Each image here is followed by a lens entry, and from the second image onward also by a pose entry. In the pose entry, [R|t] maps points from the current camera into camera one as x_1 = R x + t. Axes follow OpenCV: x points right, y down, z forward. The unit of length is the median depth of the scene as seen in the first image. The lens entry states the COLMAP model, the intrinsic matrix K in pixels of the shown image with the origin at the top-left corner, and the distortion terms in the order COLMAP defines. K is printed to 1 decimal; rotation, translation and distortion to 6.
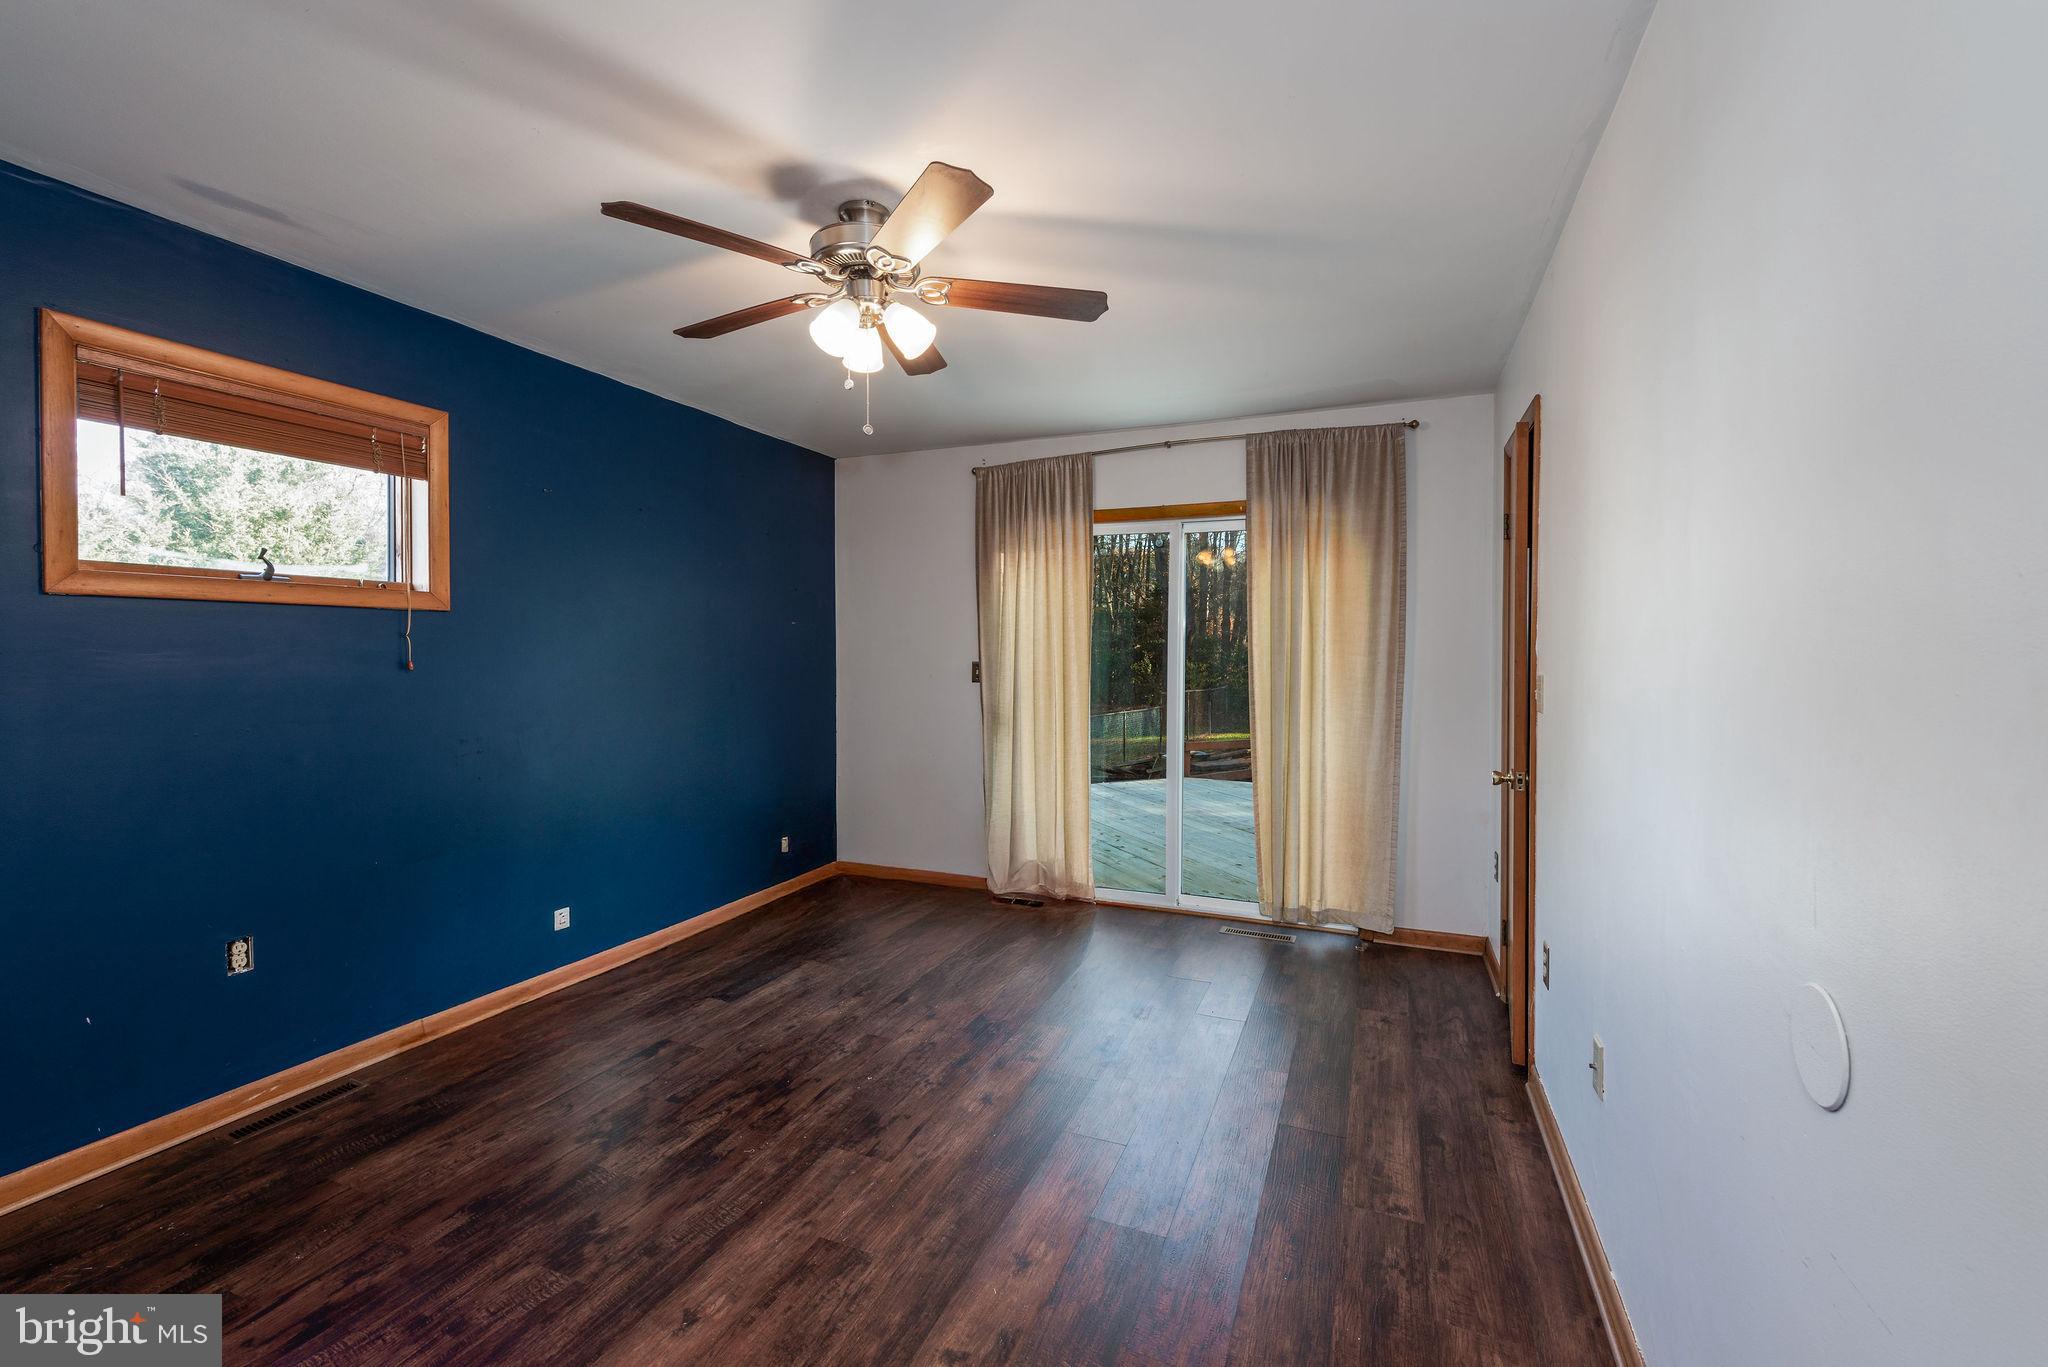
lens RADIAL K [[847.9, 0, 1039.6], [0, 847.9, 666.5], [0, 0, 1]] dist [0.010087, -0.002583]
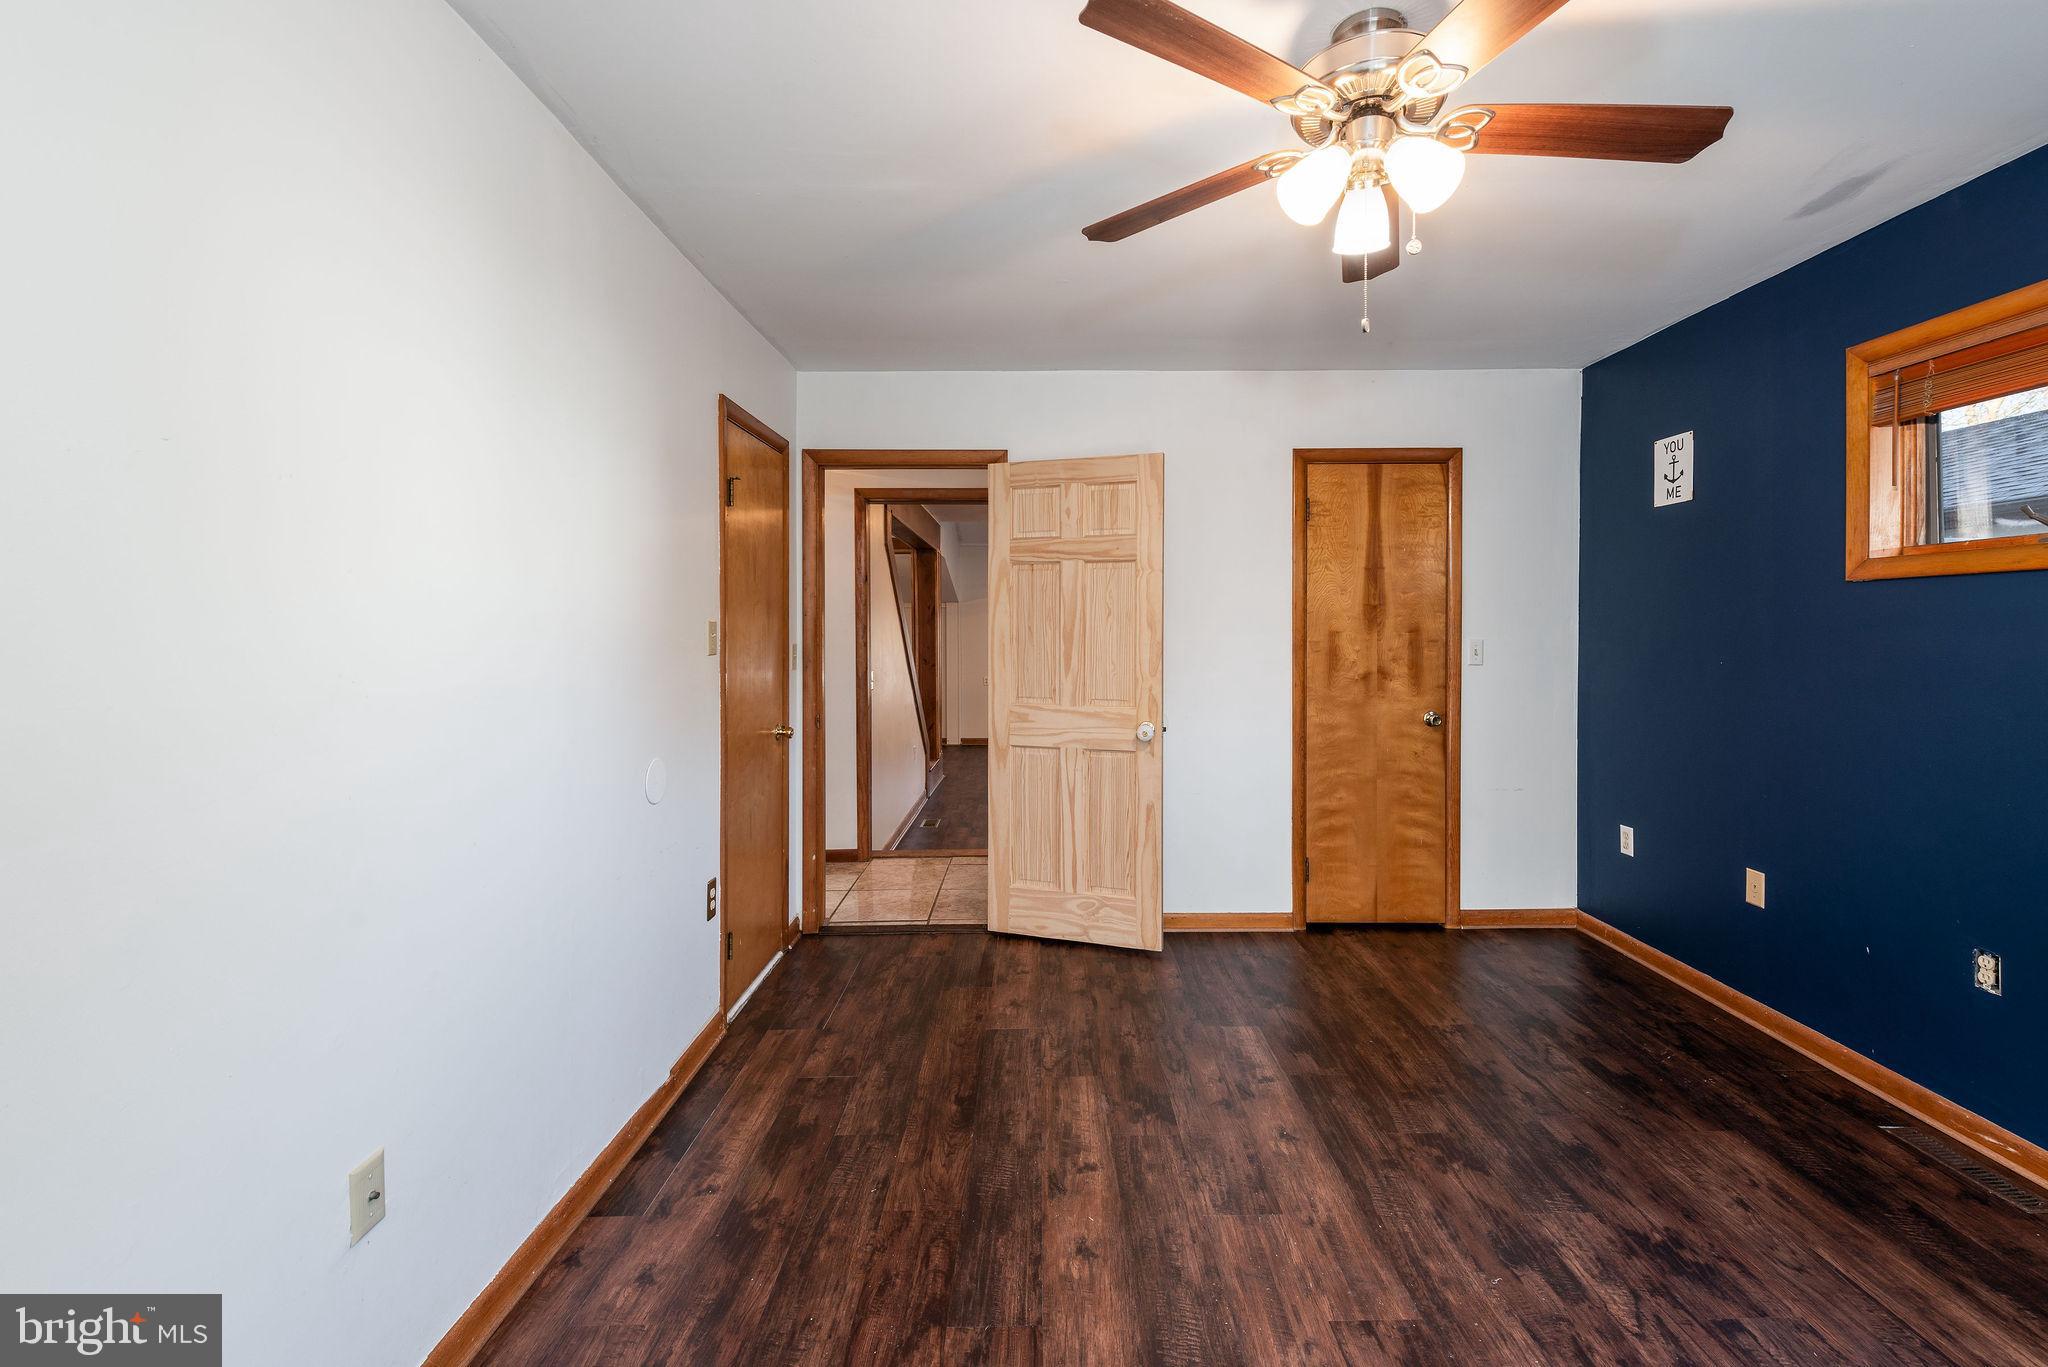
lens RADIAL K [[847.9, 0, 1054.3], [0, 847.9, 633.8], [0, 0, 1]] dist [0.010087, -0.002583]
pose [[-0.919478, 0.003424, -0.393127, 0.305956], [-0.005145, 0.999772, 0.020741, -0.025049], [0.393108, 0.021093, -0.919250, 1.448681]]
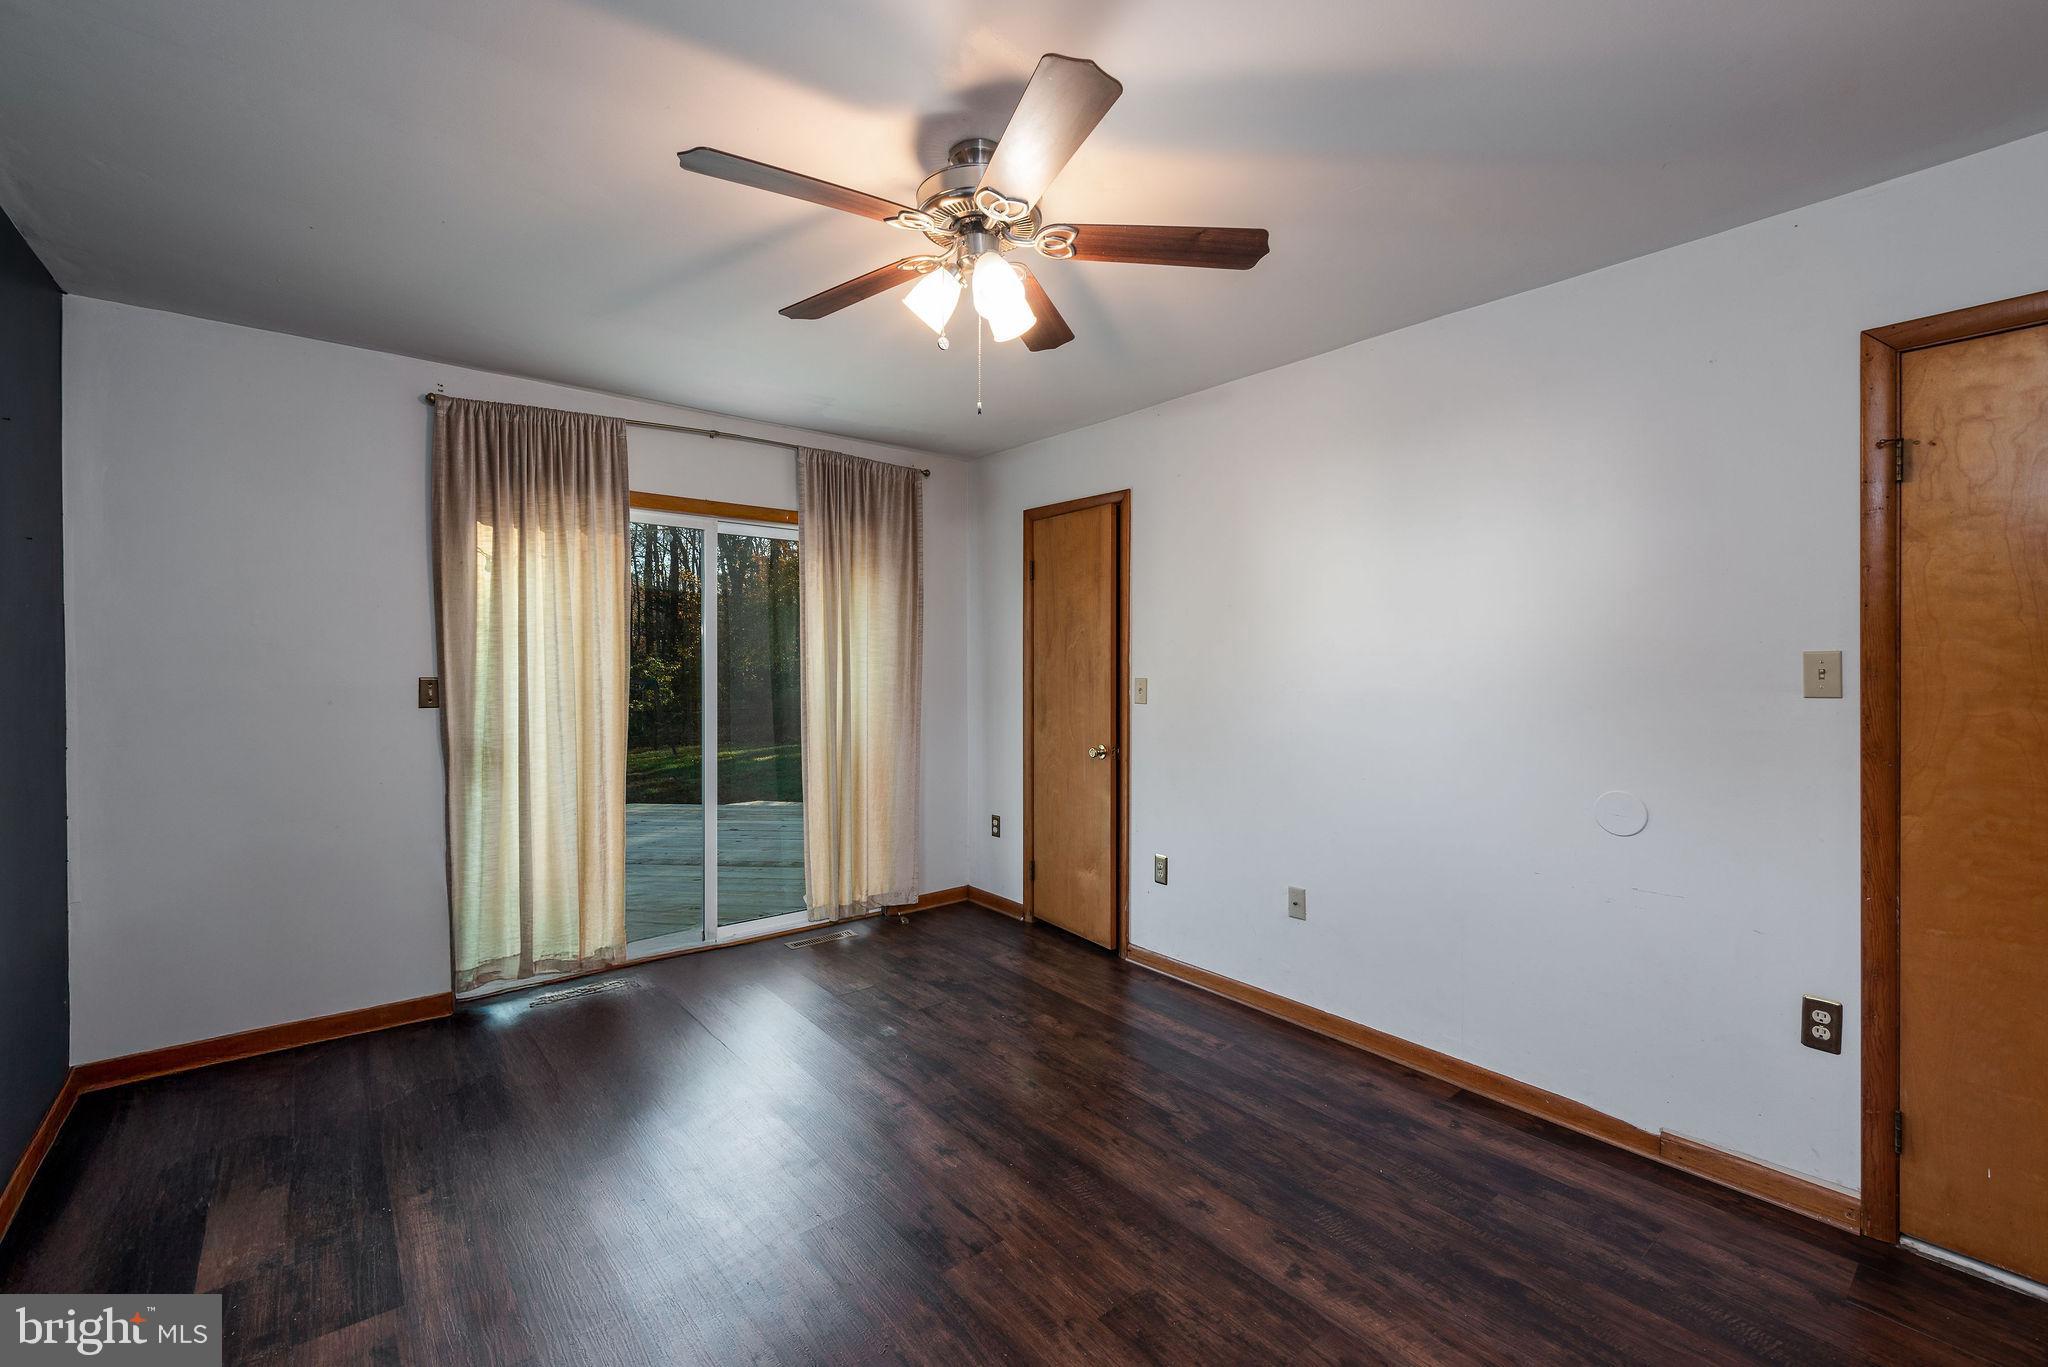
lens RADIAL K [[847.9, 0, 993.4], [0, 847.9, 670.9], [0, 0, 1]] dist [0.010087, -0.002583]
pose [[0.491357, -0.011461, 0.870883, -0.873506], [0.015189, 0.999874, 0.004589, -0.014641], [-0.870826, 0.010973, 0.491469, 0.520615]]
